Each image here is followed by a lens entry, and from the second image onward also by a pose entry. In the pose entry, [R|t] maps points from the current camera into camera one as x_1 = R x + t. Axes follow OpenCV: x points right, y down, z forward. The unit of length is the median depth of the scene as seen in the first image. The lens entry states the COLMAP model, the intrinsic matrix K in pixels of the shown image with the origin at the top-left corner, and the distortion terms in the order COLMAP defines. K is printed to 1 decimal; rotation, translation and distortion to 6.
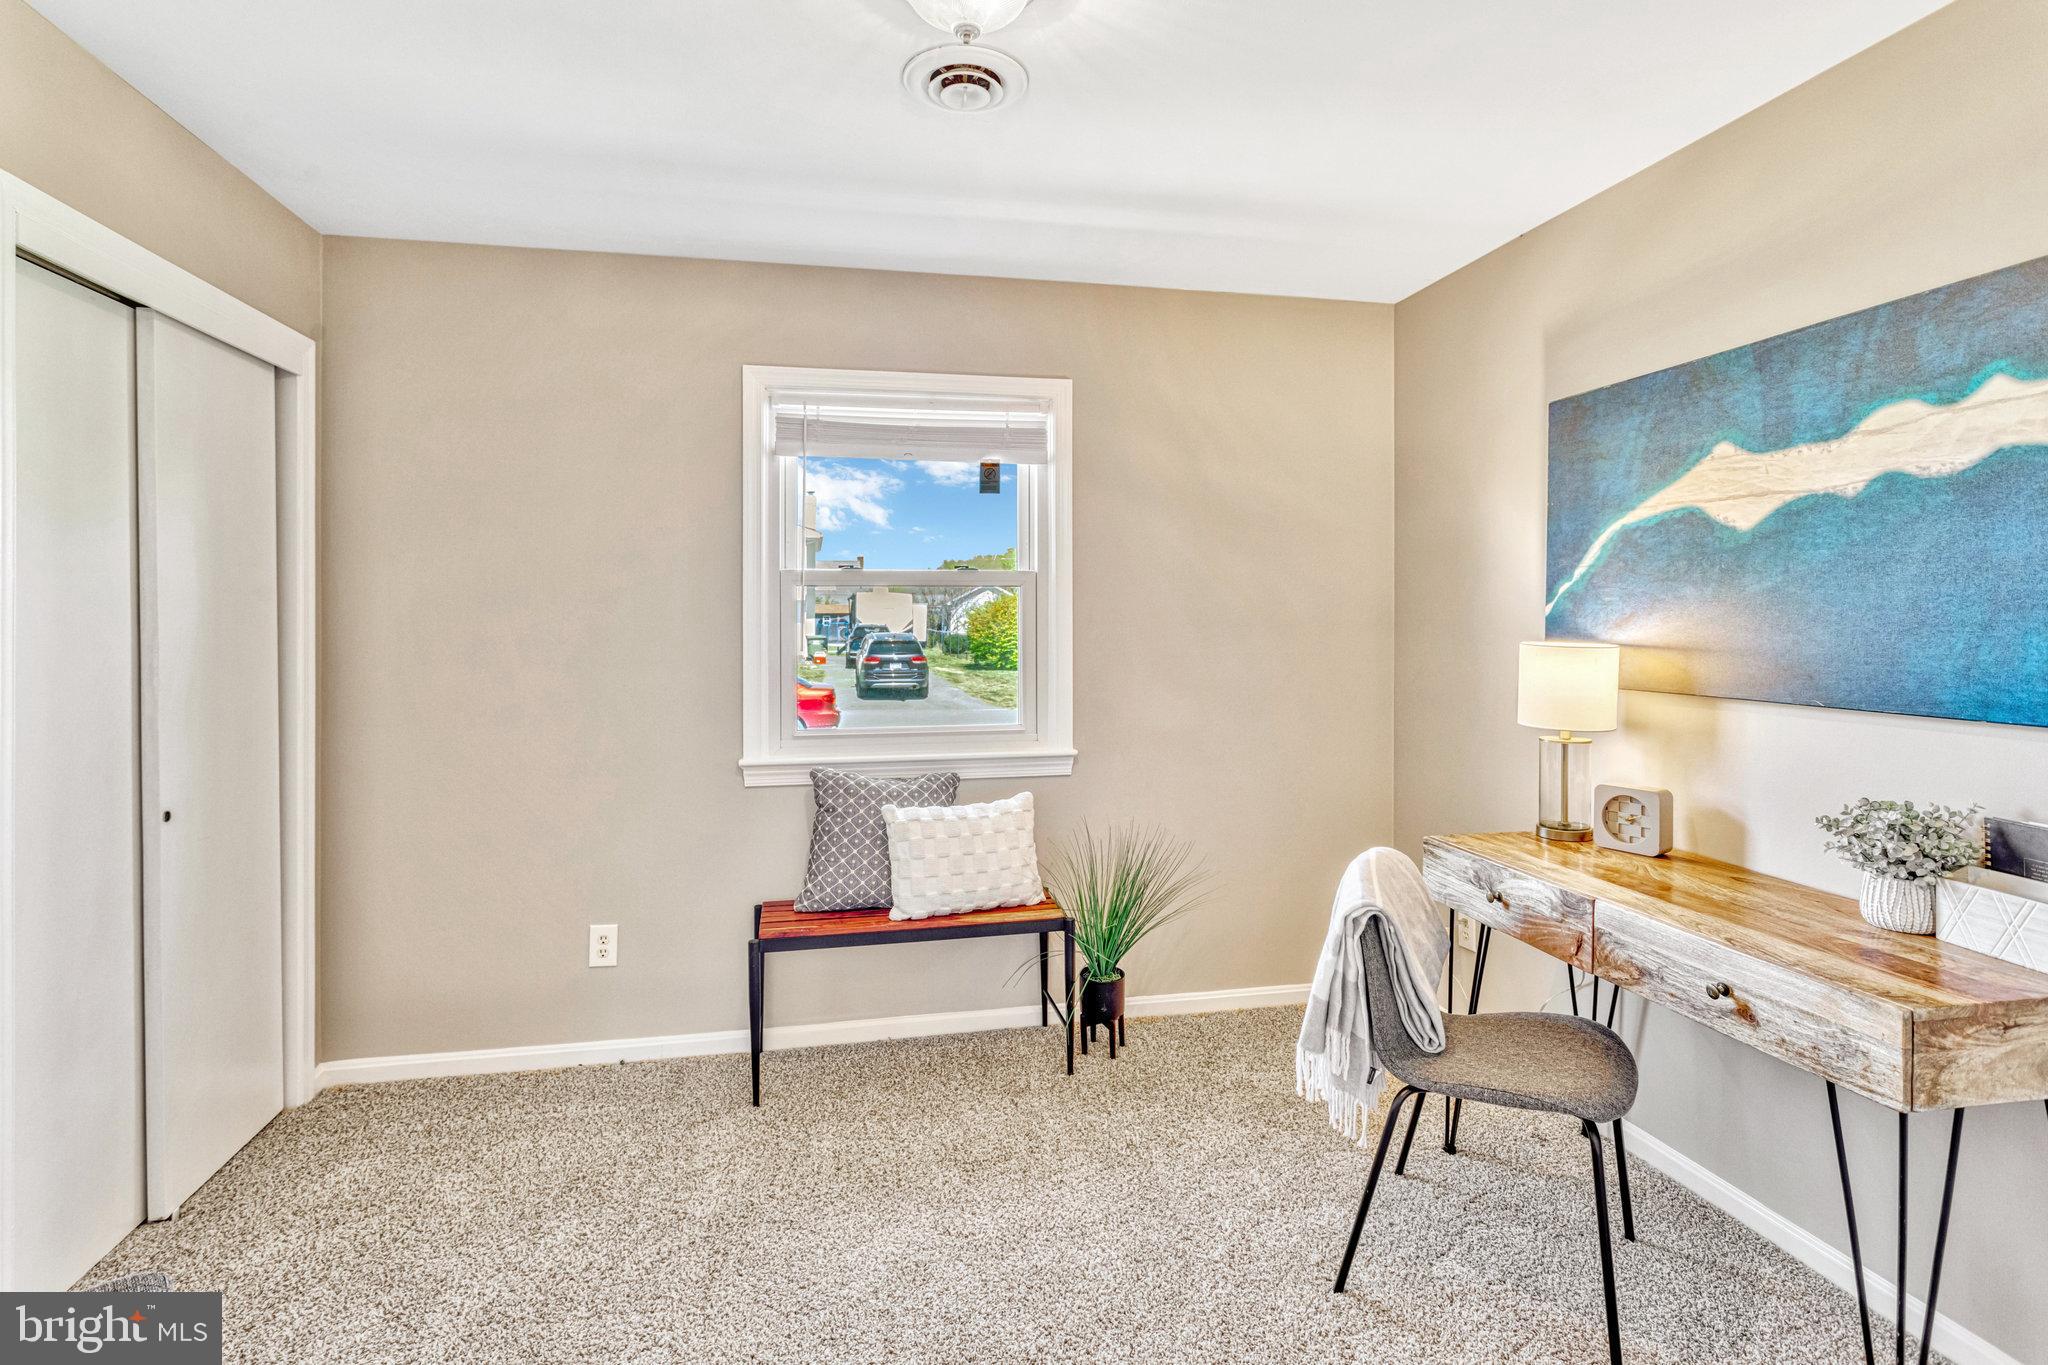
lens RADIAL K [[1064.4, 0, 1024.6], [0, 1064.4, 615.3], [0, 0, 1]] dist [-0.011704, 0.010354]
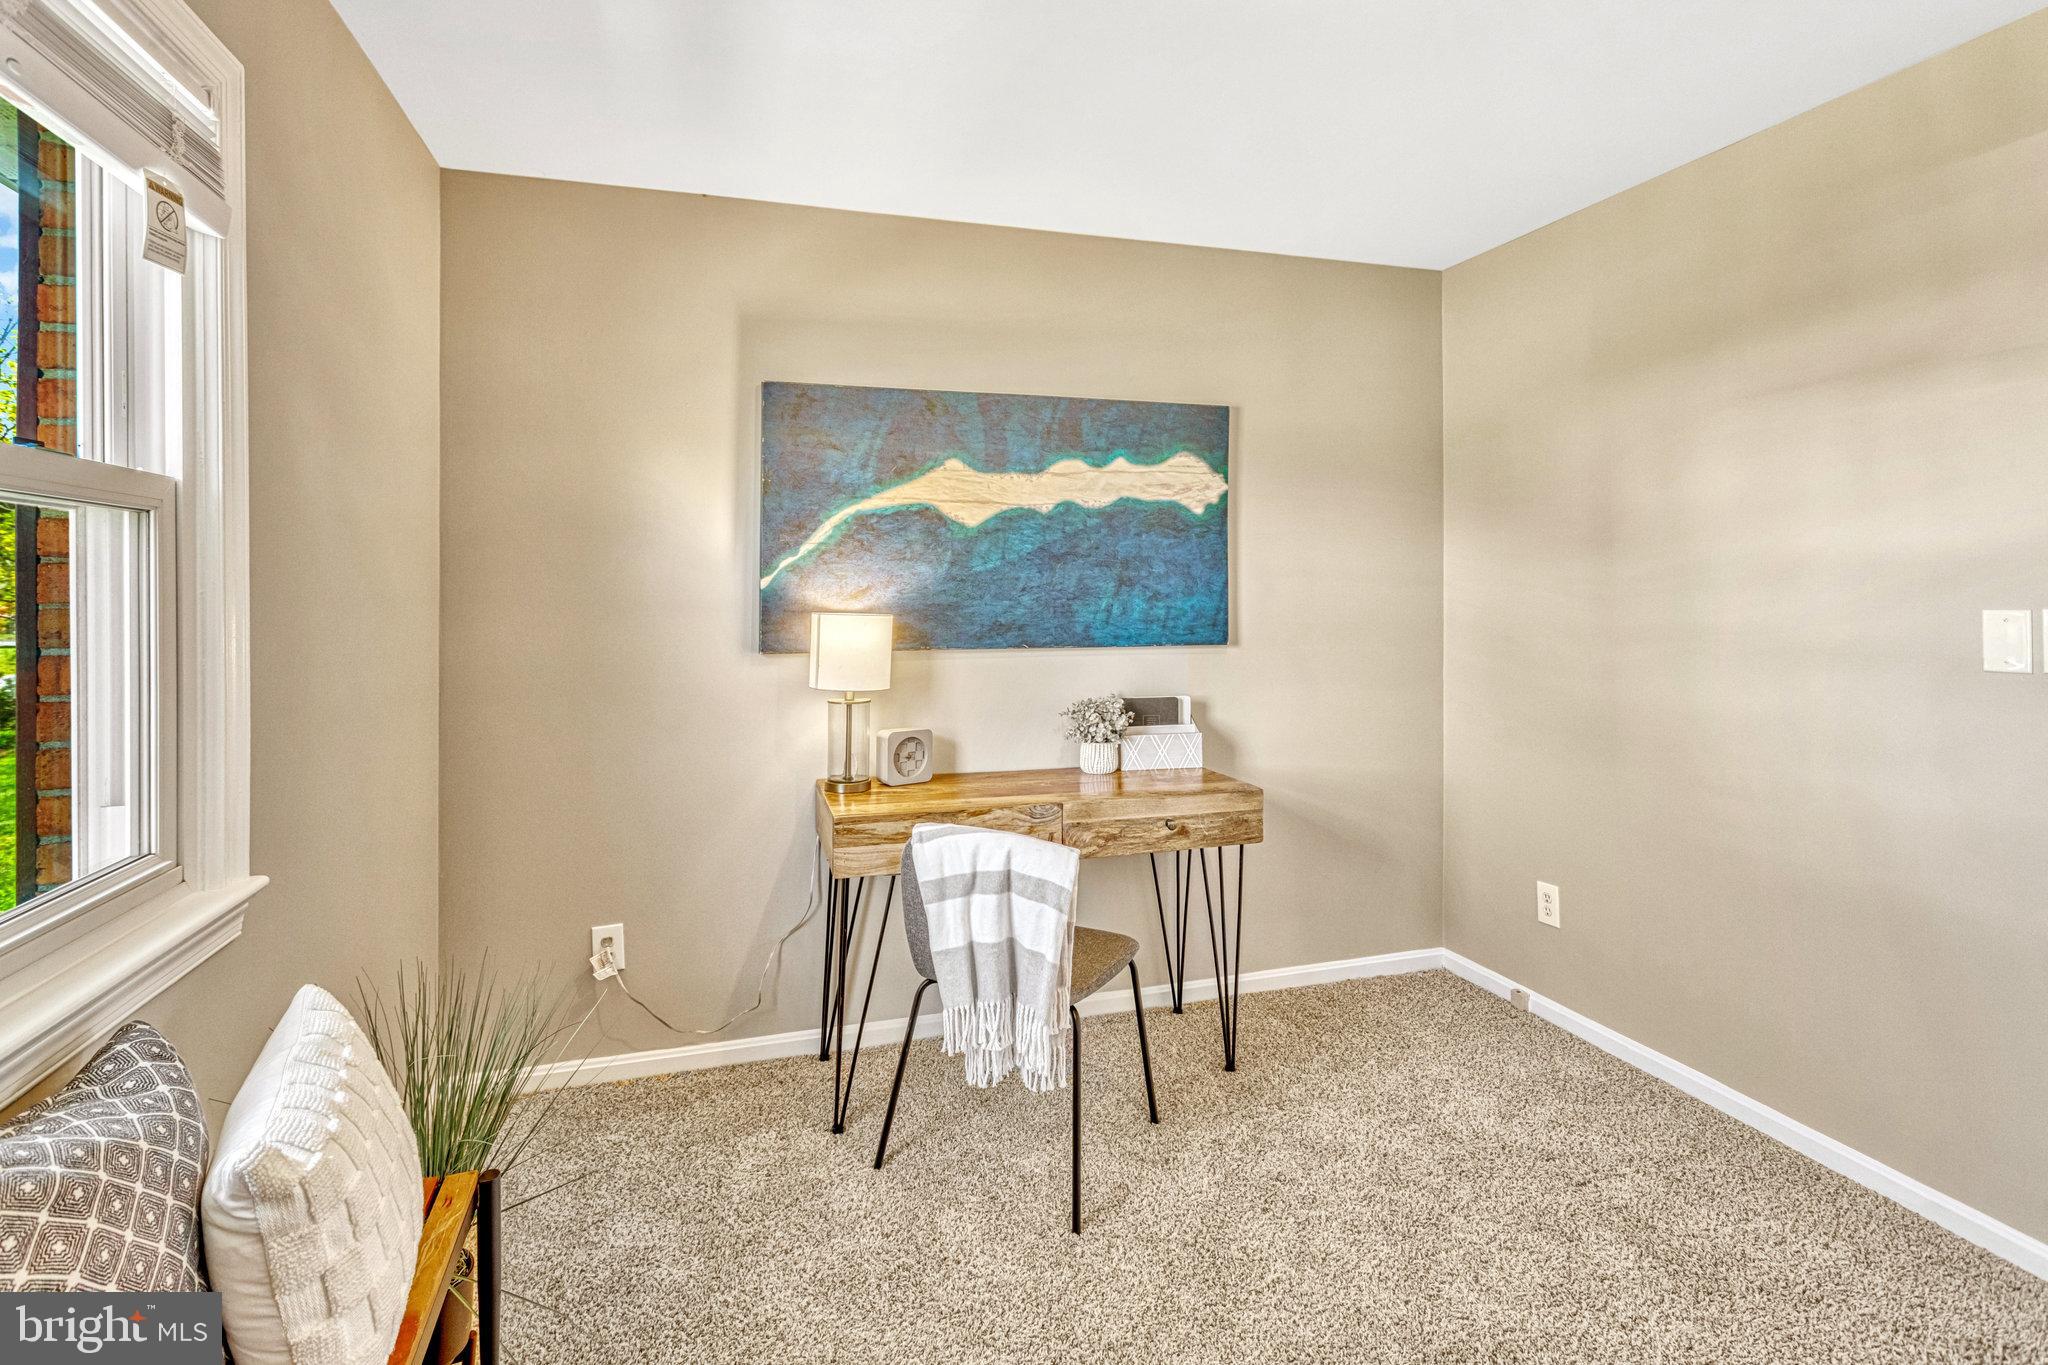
lens RADIAL K [[988.6, 0, 1026.4], [0, 988.6, 615.8], [0, 0, 1]] dist [-0.000263, 0.001022]
pose [[-0.101517, -0.019315, 0.994646, -0.582822], [0.001710, 0.999807, 0.019589, 0.010221], [-0.994832, 0.003689, -0.101464, 1.016032]]
